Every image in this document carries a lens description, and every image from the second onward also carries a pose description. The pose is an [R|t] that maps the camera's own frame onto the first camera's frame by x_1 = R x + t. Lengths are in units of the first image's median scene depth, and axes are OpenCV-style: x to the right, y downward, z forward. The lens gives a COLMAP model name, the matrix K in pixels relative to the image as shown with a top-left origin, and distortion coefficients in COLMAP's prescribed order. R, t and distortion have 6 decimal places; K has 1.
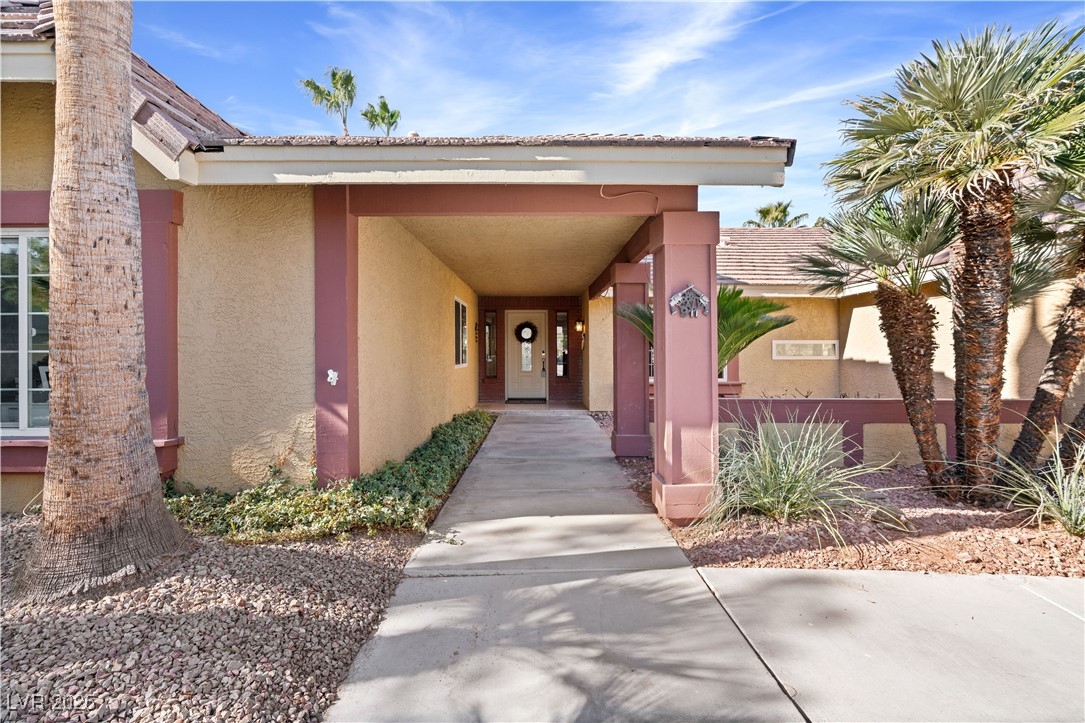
lens RADIAL K [[501.2, 0, 542.5], [0, 501.2, 361.5], [0, 0, 1]] dist [-0.000494, 0.000802]
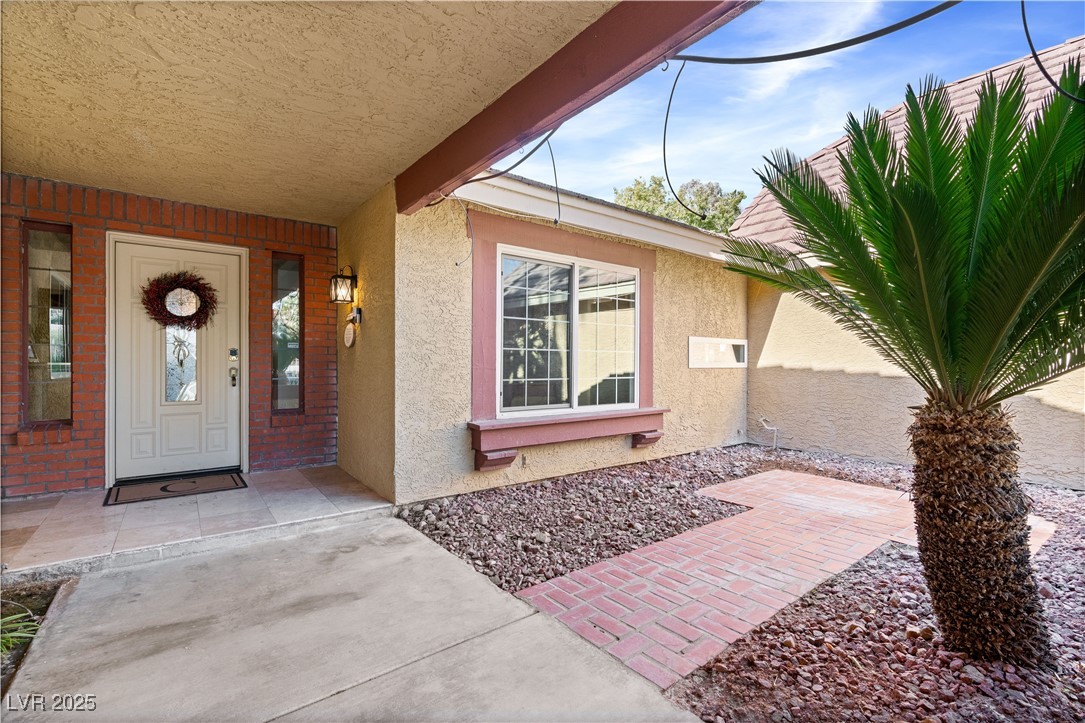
lens RADIAL K [[489.3, 0, 542.5], [0, 489.3, 361.5], [0, 0, 1]] dist [-0.000633, -0.000088]
pose [[0.806654, 0.005260, 0.591001, -0.031404], [0.009400, 0.999720, -0.021728, -0.000770], [-0.590950, 0.023083, 0.806378, 0.563502]]
